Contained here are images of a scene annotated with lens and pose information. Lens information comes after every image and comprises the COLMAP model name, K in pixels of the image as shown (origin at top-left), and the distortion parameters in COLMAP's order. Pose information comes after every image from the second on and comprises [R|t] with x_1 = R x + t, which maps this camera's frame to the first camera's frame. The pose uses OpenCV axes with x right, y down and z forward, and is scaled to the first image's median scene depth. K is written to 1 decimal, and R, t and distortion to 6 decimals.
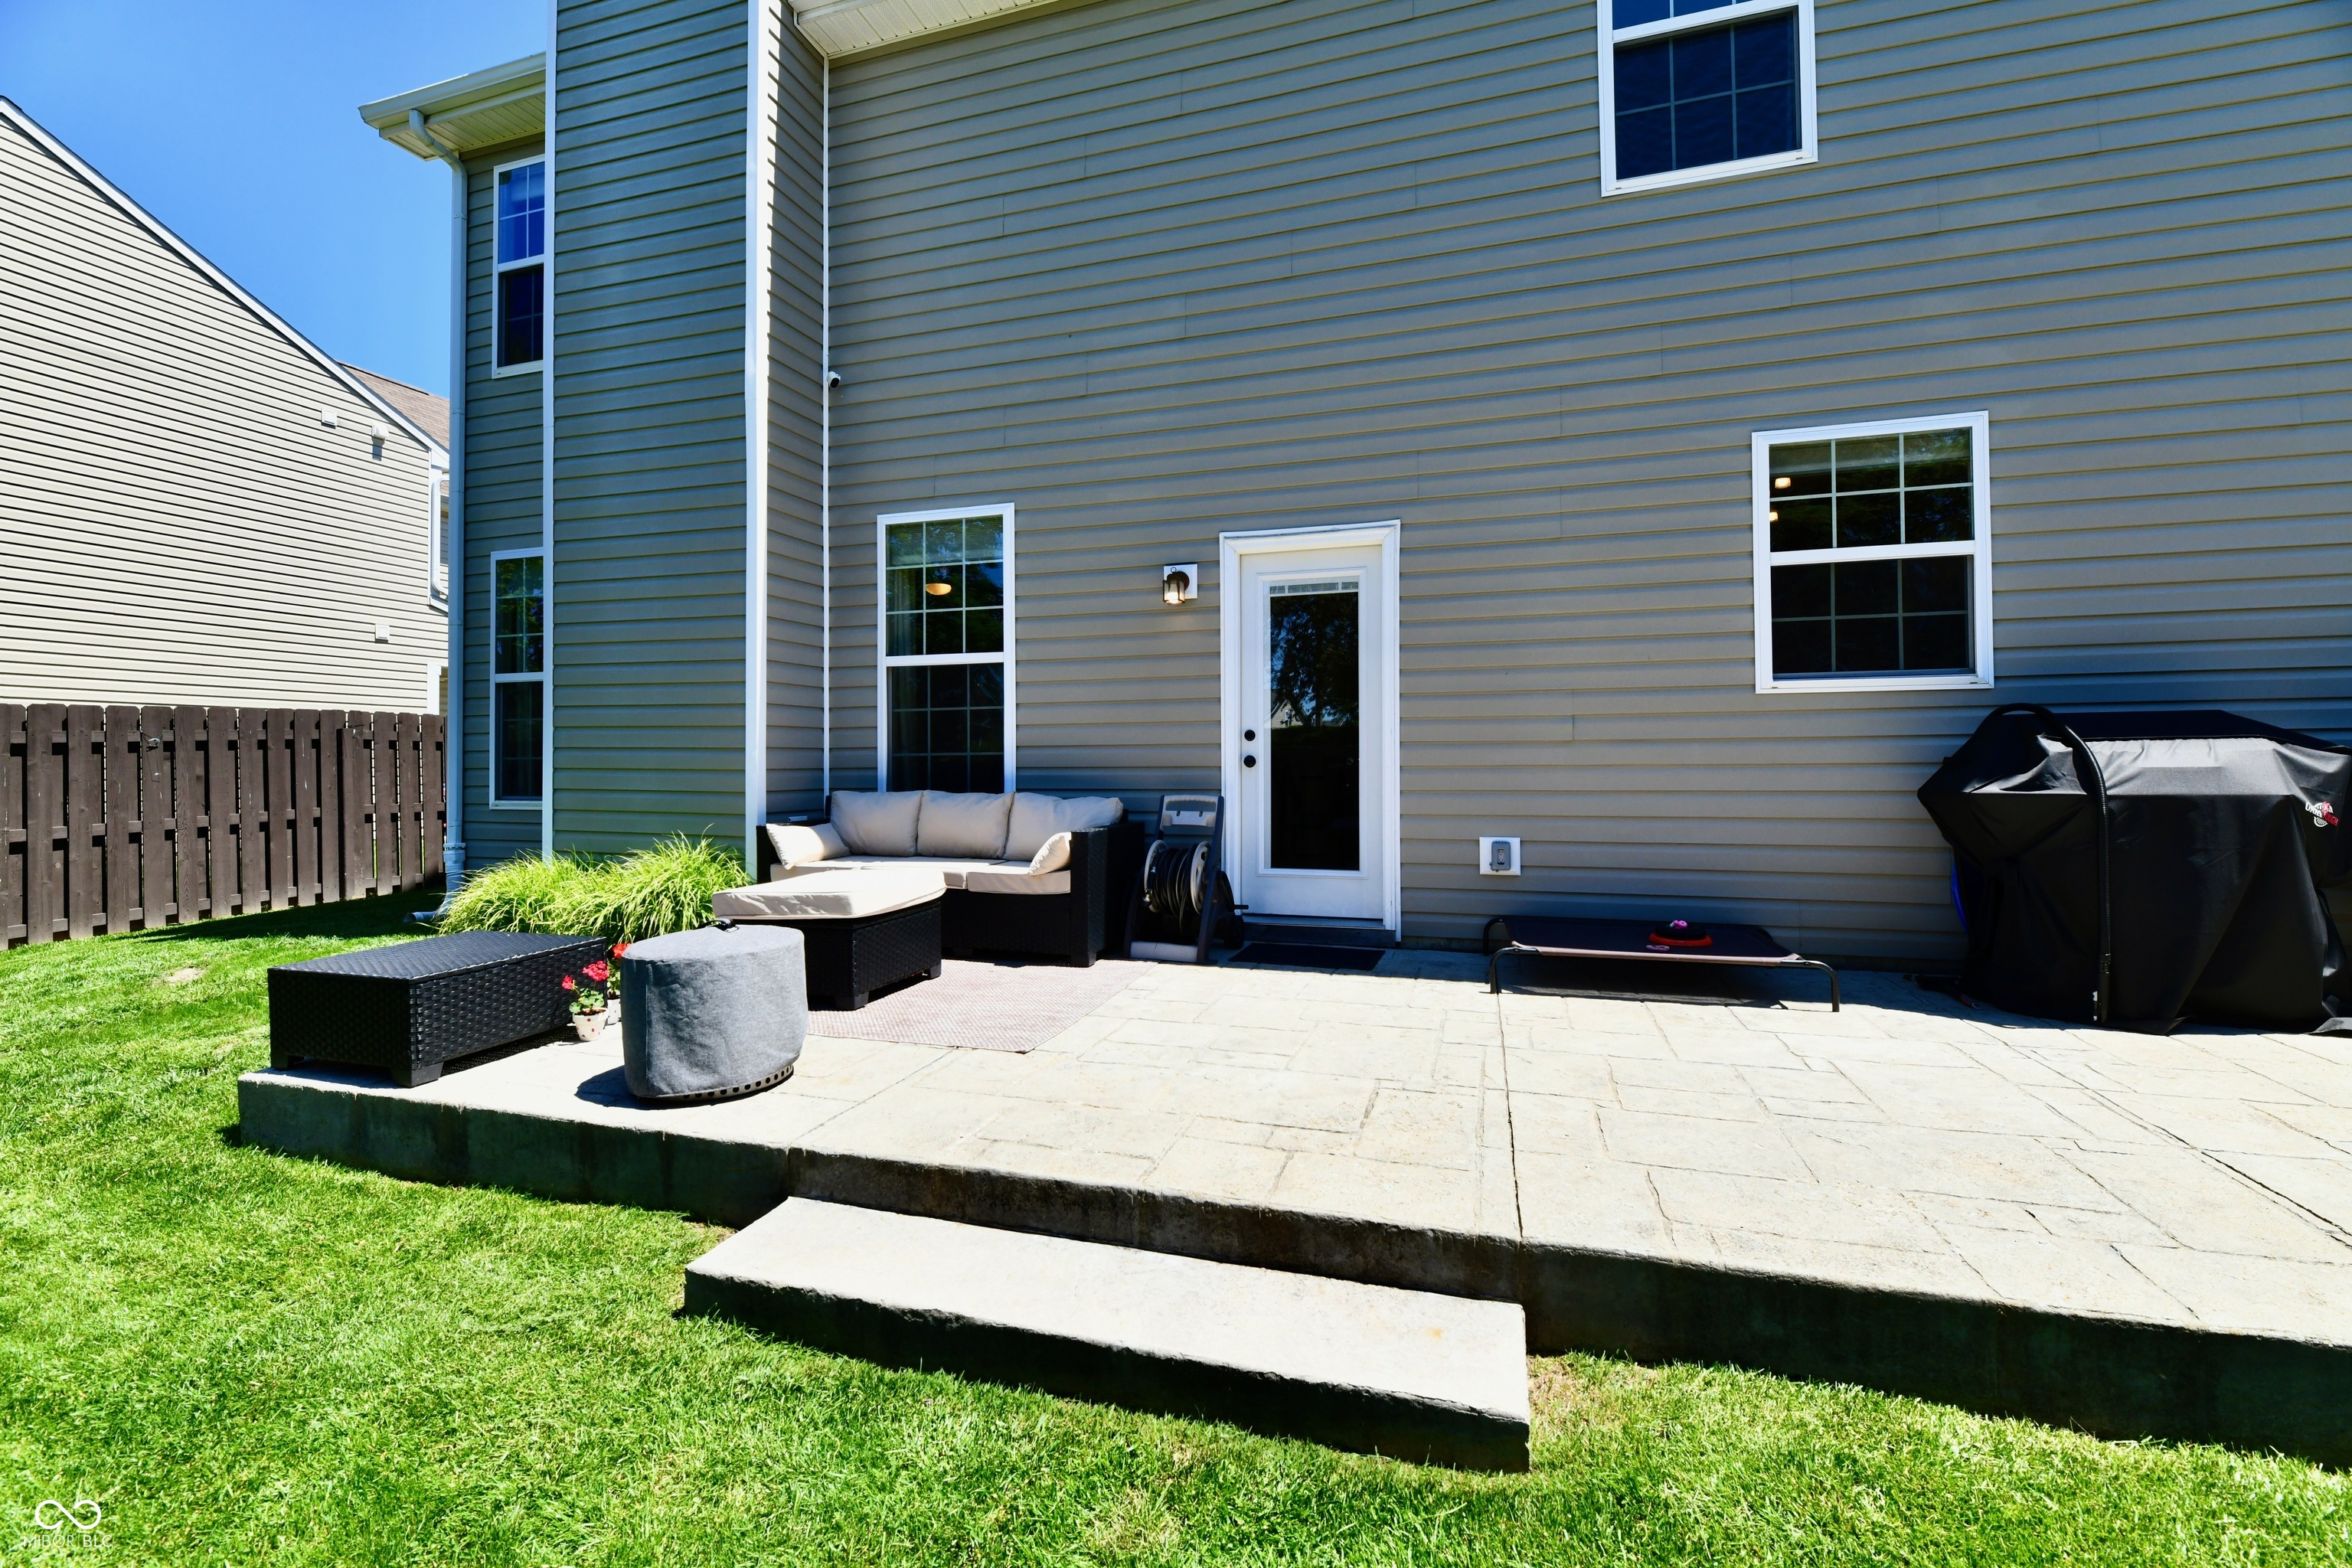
lens RADIAL K [[937.7, 0, 1215.1], [0, 937.7, 768.5], [0, 0, 1]] dist [-0.001604, -0.000159]
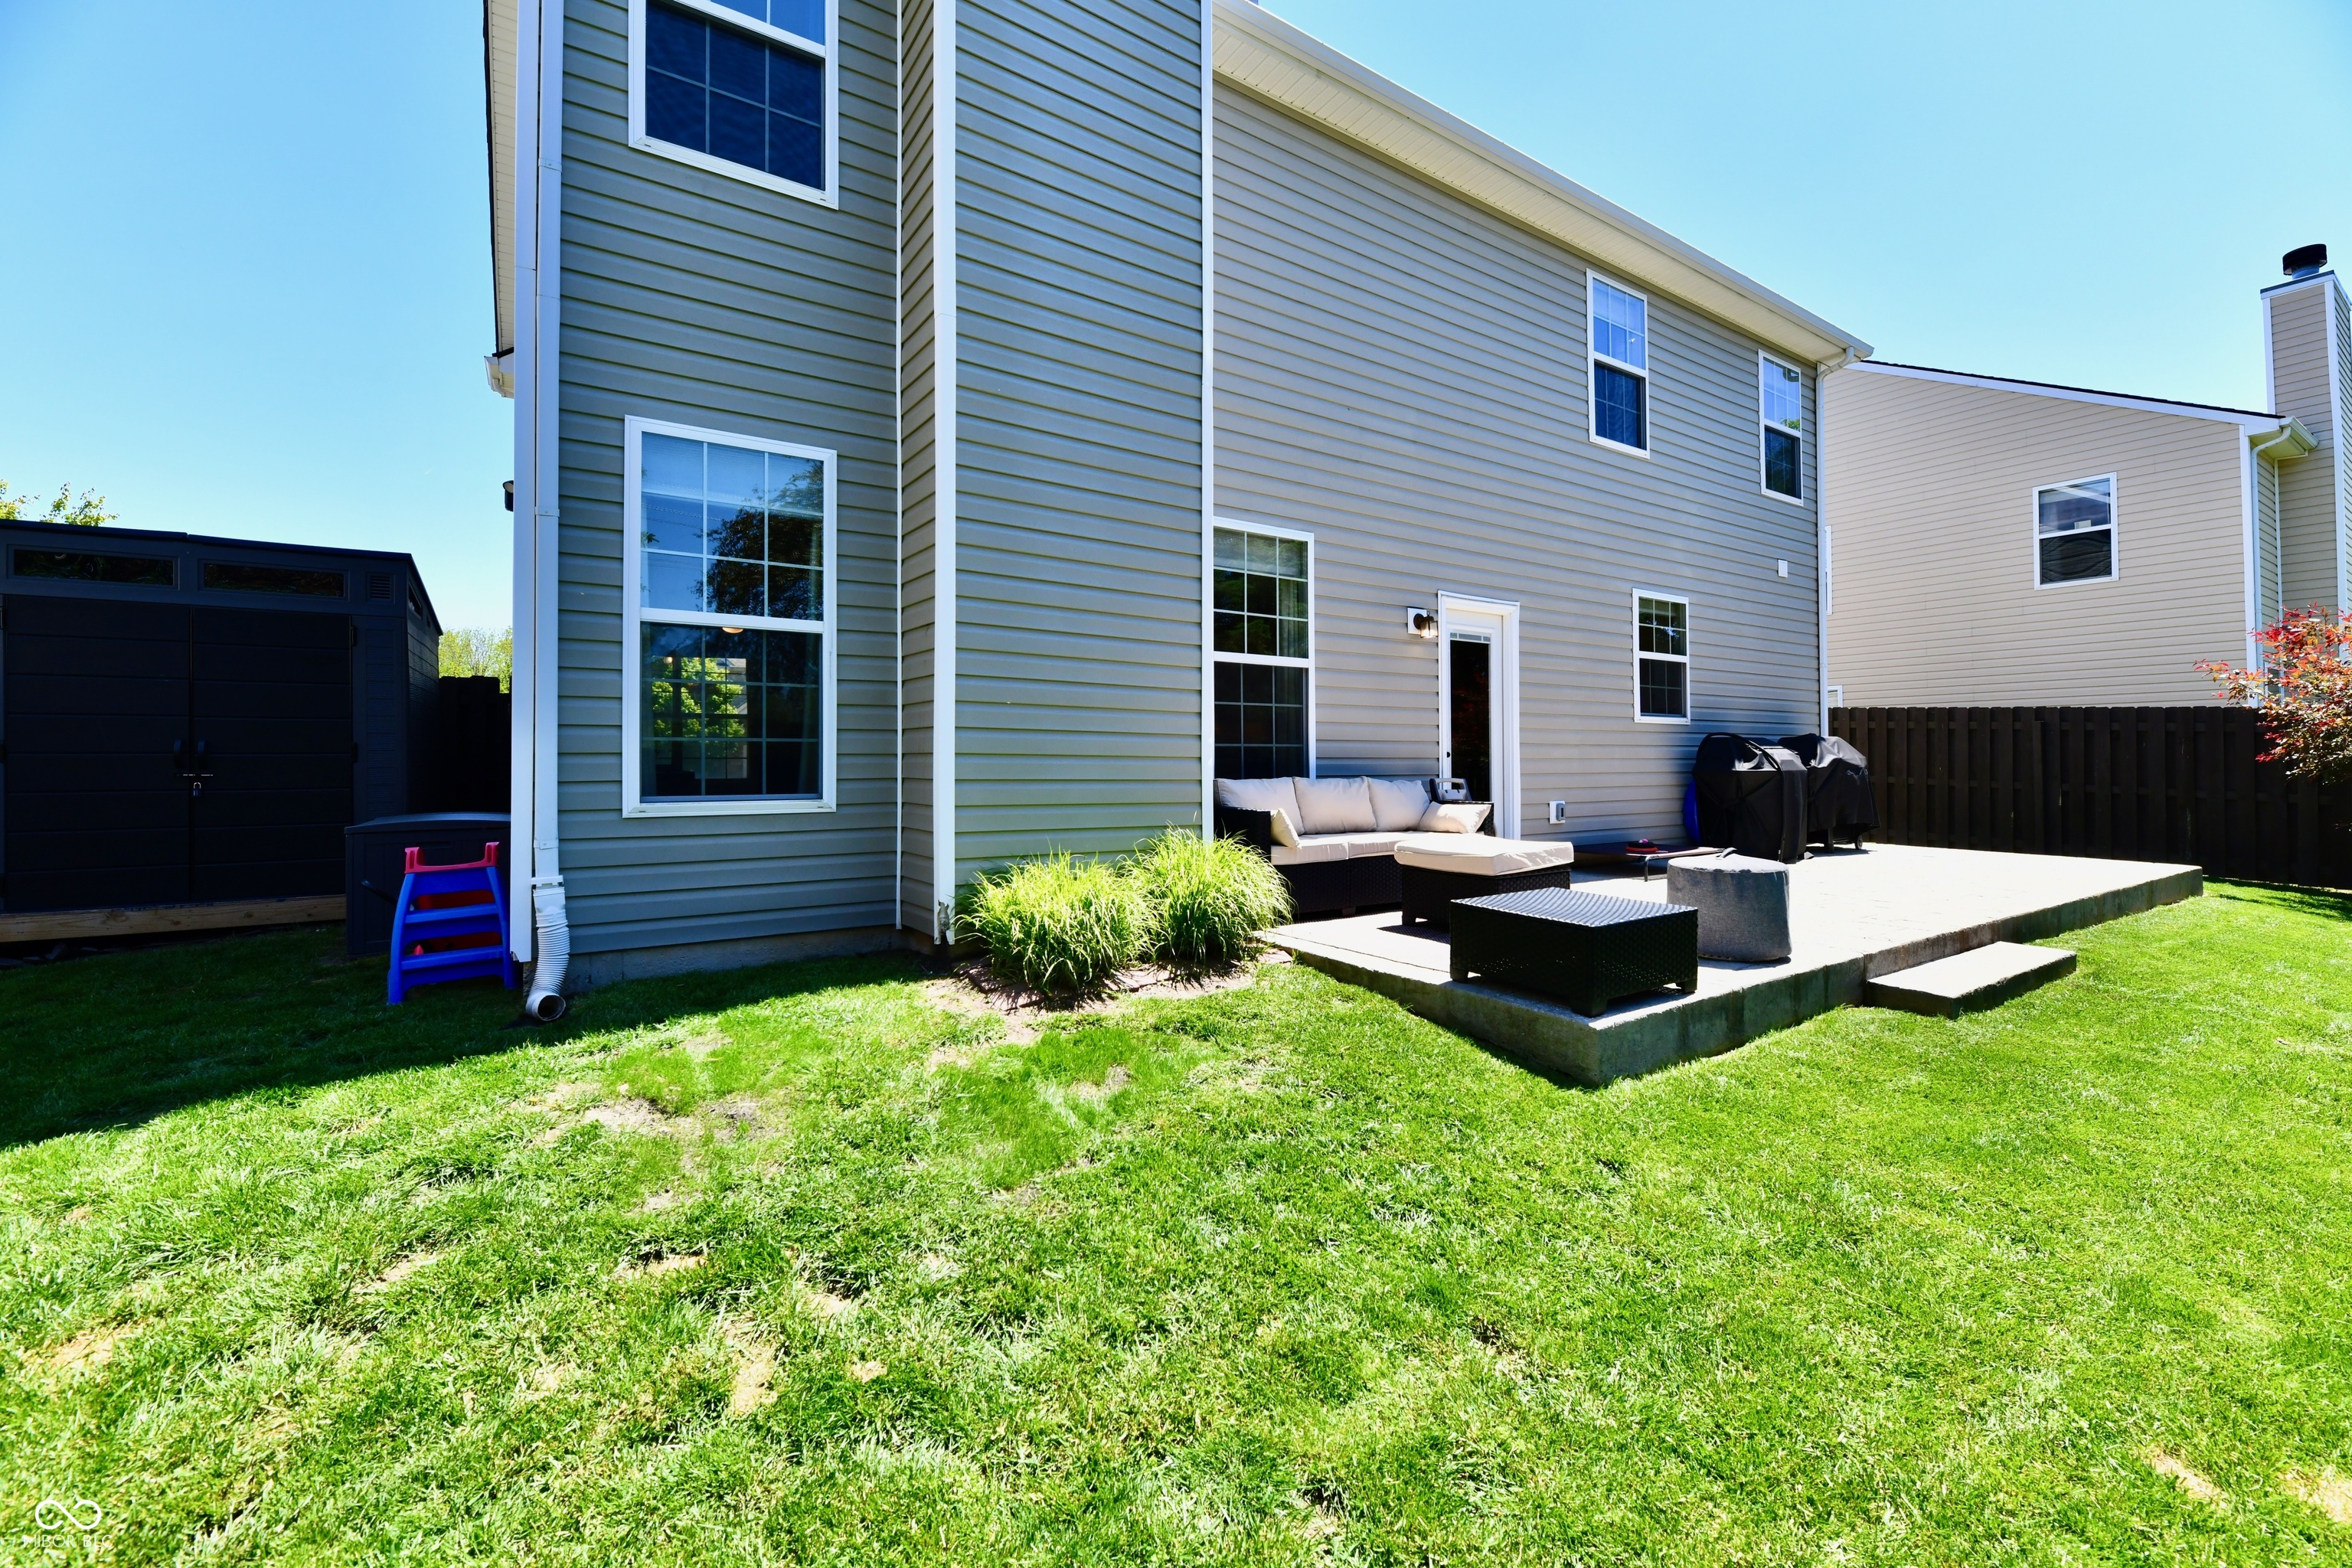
lens RADIAL K [[970.7, 0, 1192.6], [0, 970.7, 752.1], [0, 0, 1]] dist [-0.002111, -0.000527]
pose [[0.634336, 0.009339, 0.773001, -1.387674], [-0.000493, 0.999932, -0.011676, 0.005748], [-0.773057, 0.007025, 0.634297, 0.385526]]
